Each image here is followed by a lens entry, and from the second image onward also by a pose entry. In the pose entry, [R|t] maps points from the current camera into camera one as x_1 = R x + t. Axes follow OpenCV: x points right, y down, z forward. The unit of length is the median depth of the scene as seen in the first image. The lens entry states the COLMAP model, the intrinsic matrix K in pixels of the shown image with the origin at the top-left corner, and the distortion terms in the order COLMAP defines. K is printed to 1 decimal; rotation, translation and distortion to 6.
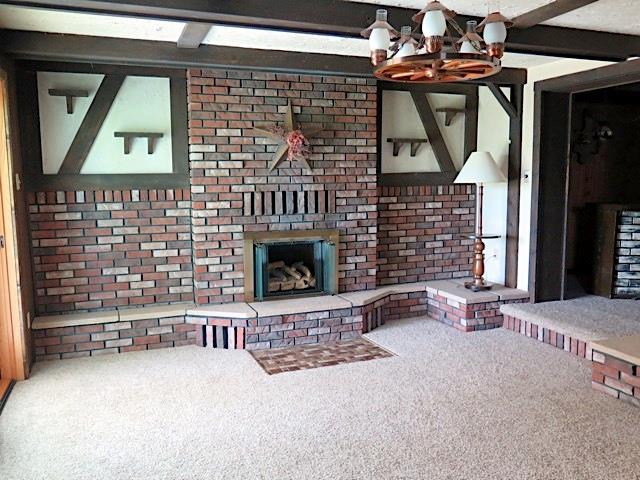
lens RADIAL K [[533.3, 0, 319.0], [0, 533.3, 239.3], [0, 0, 1]] dist [-0.034687, 0.009626]
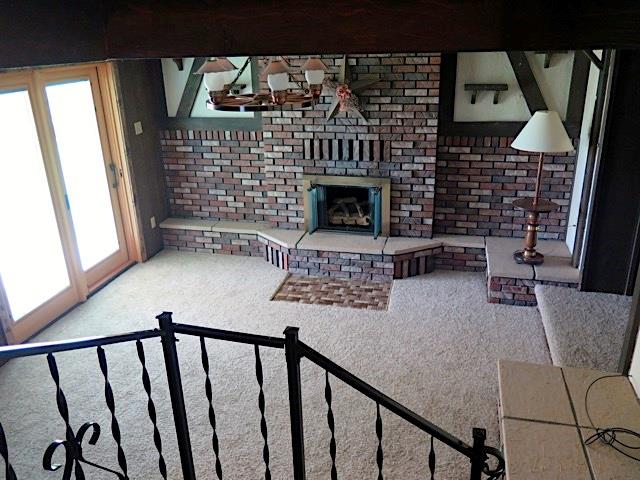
lens RADIAL K [[533.3, 0, 318.9], [0, 533.3, 240.7], [0, 0, 1]] dist [-0.034687, 0.009626]
pose [[0.818757, 0.197463, -0.539115, 0.536265], [-0.046535, 0.958730, 0.280484, -0.198421], [0.572251, -0.204561, 0.794156, 0.069462]]
